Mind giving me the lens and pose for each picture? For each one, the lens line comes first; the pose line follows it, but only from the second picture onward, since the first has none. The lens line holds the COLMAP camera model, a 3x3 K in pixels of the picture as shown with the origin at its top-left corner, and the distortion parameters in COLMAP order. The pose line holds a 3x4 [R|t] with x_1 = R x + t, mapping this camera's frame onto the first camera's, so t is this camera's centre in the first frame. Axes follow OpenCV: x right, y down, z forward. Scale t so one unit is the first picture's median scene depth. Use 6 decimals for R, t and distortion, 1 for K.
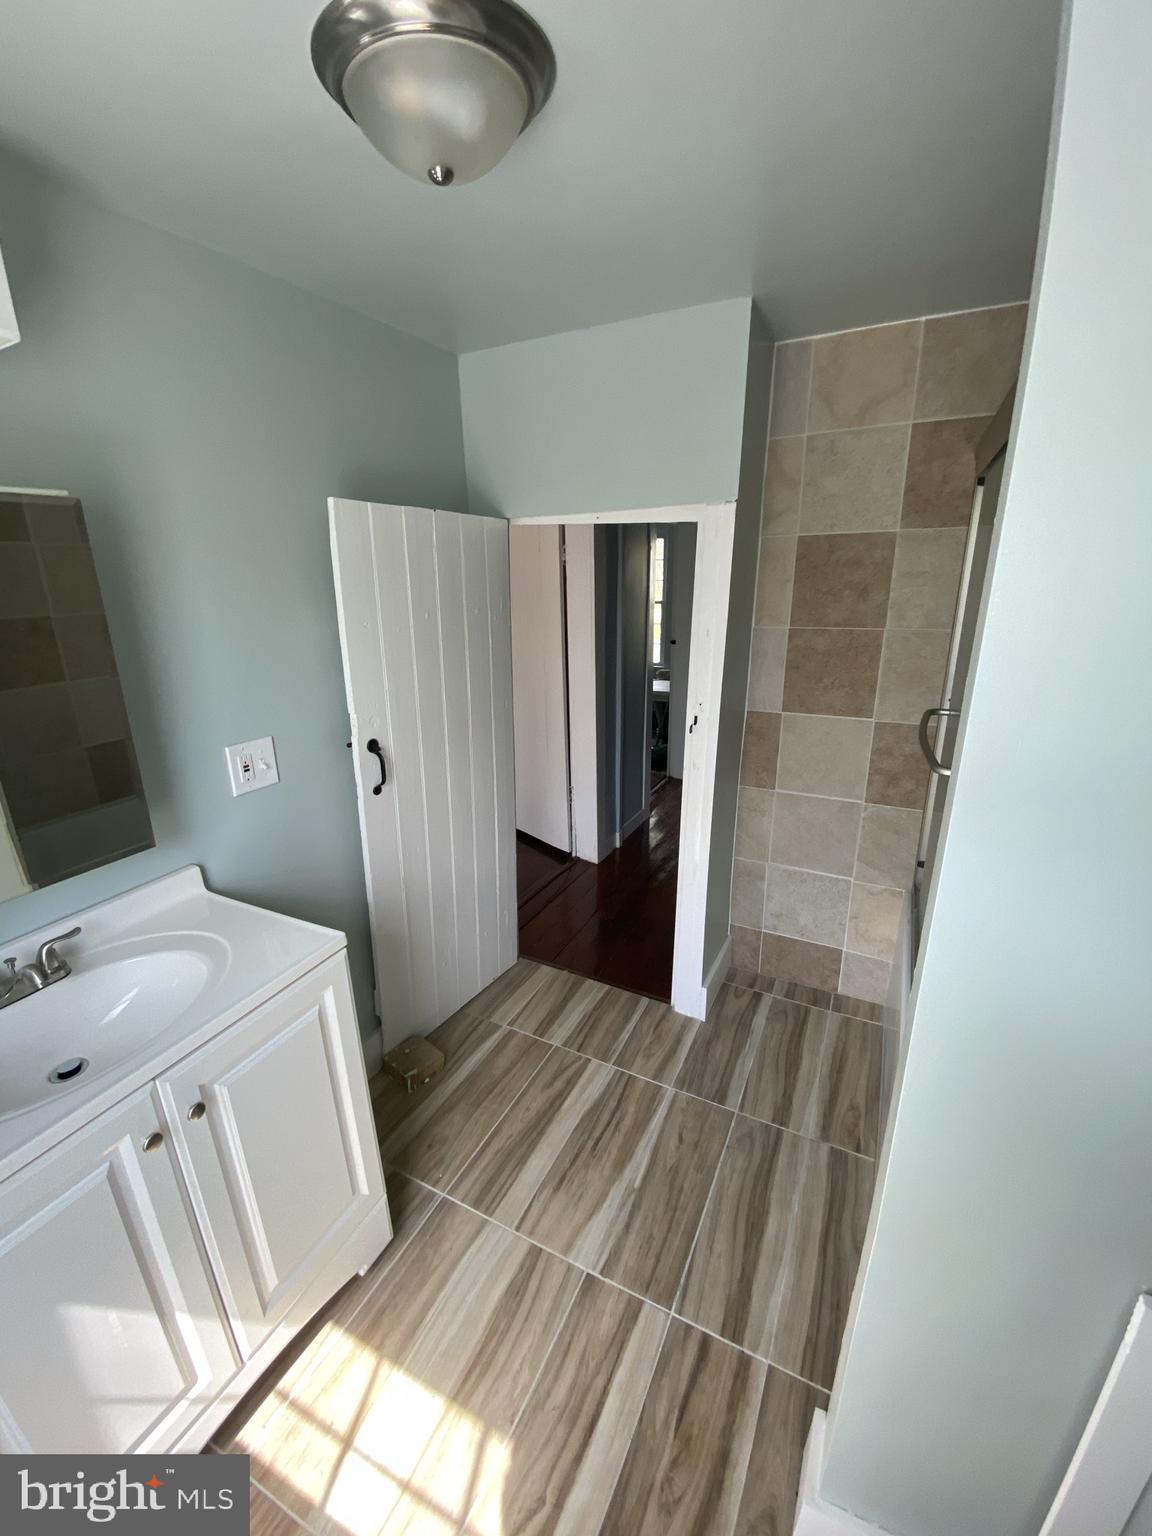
lens RADIAL K [[619.8, 0, 572.9], [0, 619.8, 767.8], [0, 0, 1]] dist [0.001873, -0.012438]
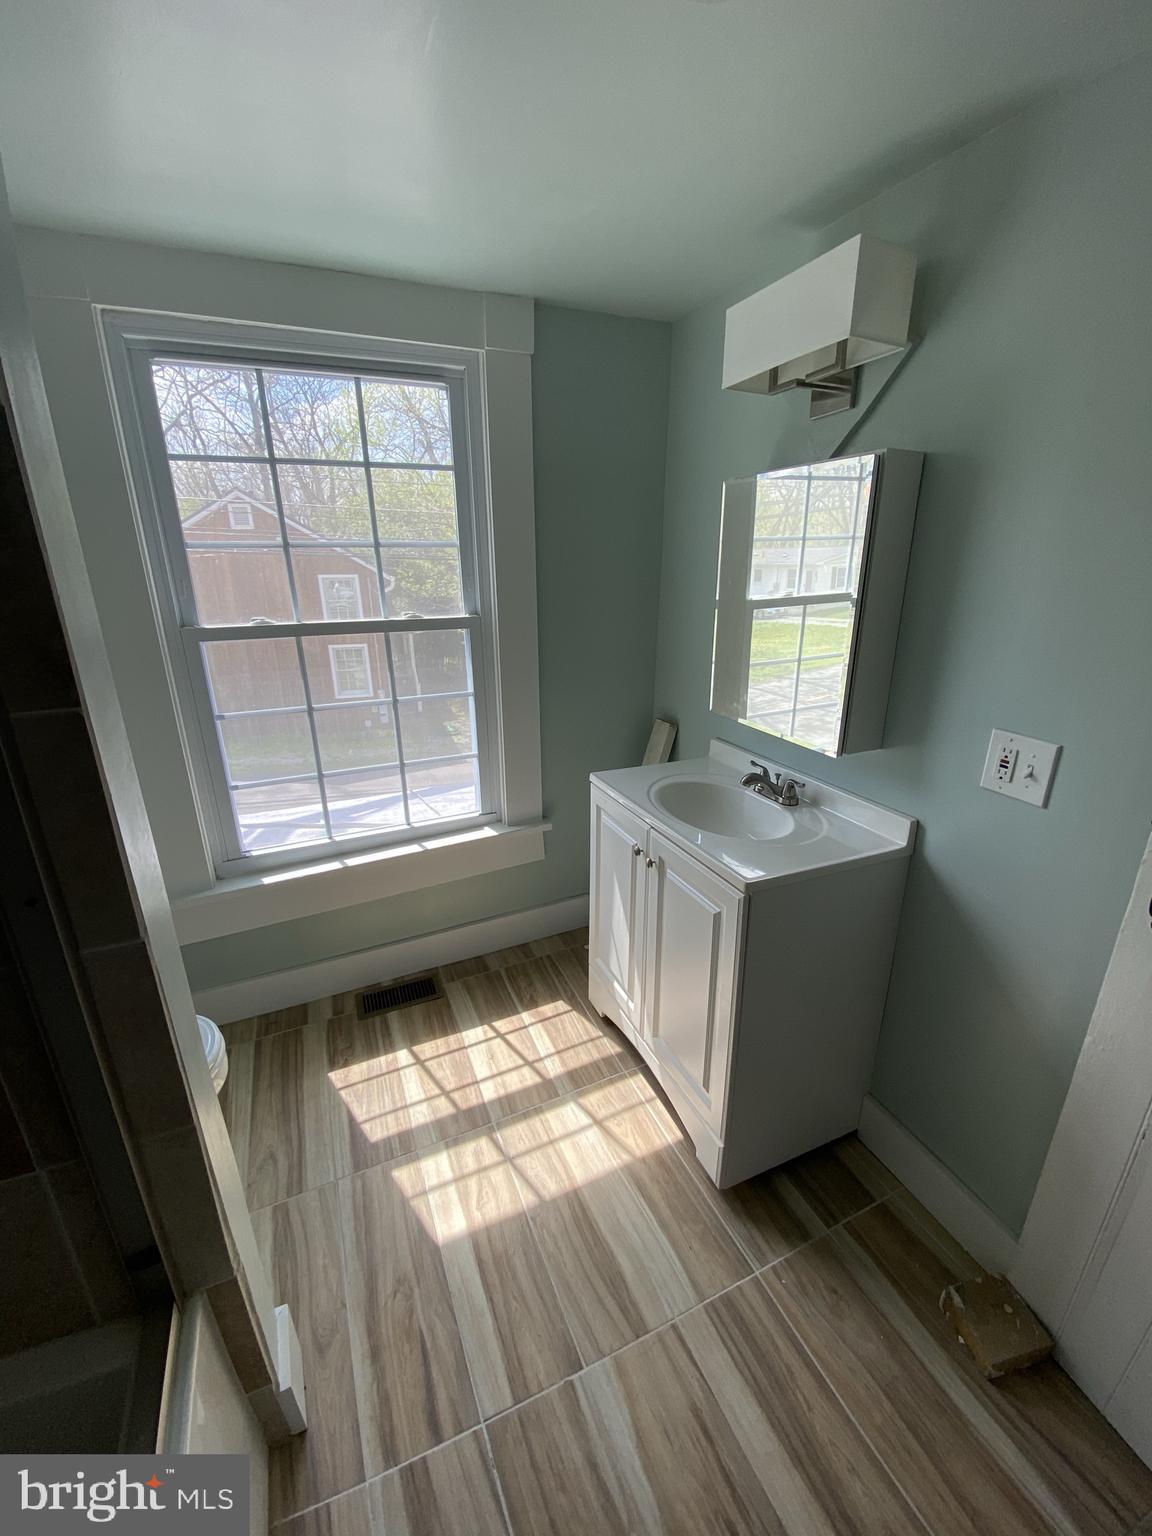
lens RADIAL K [[619.8, 0, 576.2], [0, 619.8, 760.4], [0, 0, 1]] dist [0.001873, -0.012438]
pose [[-0.629142, 0.265711, -0.730465, 0.412912], [-0.219456, 0.840803, 0.494863, -0.283186], [0.745667, 0.471643, -0.470673, 0.981789]]
